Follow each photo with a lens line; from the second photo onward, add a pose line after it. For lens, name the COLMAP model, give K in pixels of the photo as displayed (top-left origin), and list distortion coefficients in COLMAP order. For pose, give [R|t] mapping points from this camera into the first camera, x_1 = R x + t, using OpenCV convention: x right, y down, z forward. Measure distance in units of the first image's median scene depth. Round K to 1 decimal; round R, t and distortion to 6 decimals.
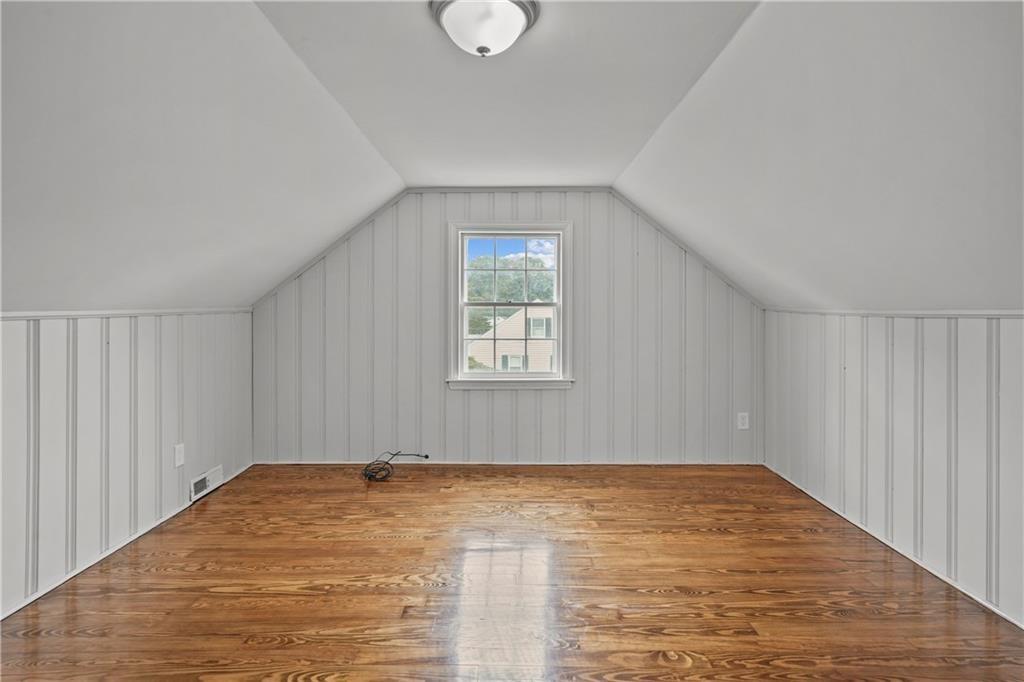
lens RADIAL K [[497.9, 0, 511.4], [0, 497.9, 319.6], [0, 0, 1]] dist [0.000570, 0.000561]
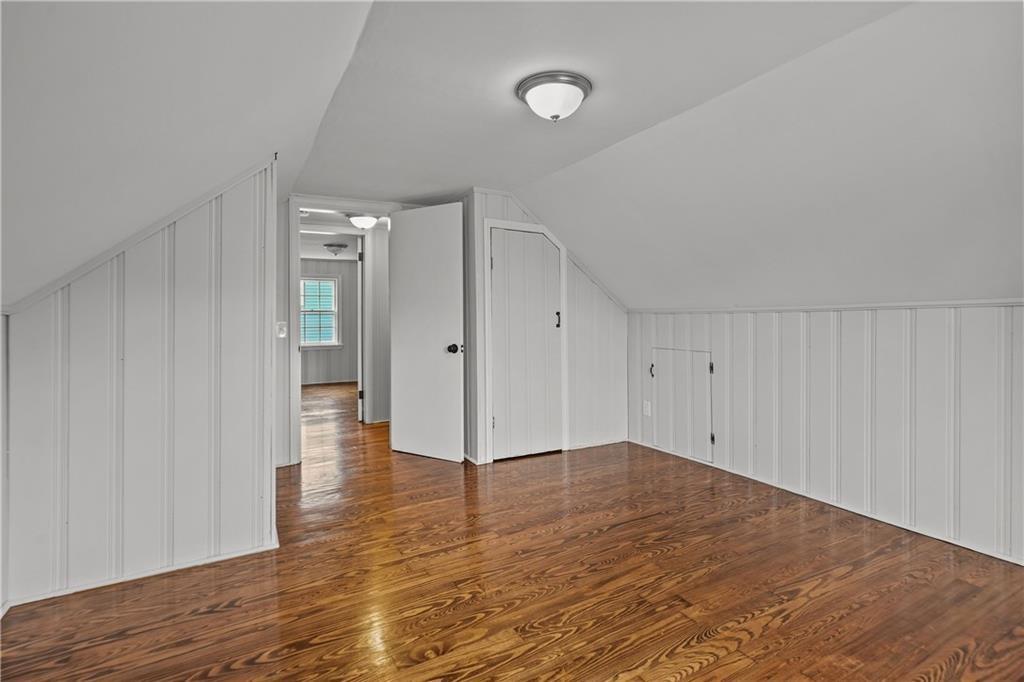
lens RADIAL K [[497.9, 0, 511.4], [0, 497.9, 319.6], [0, 0, 1]] dist [0.000570, 0.000561]
pose [[-0.874364, 0.012564, -0.485107, 0.587301], [0.000997, 0.999709, 0.024094, -0.009232], [0.485269, 0.020583, -0.874123, 1.736487]]
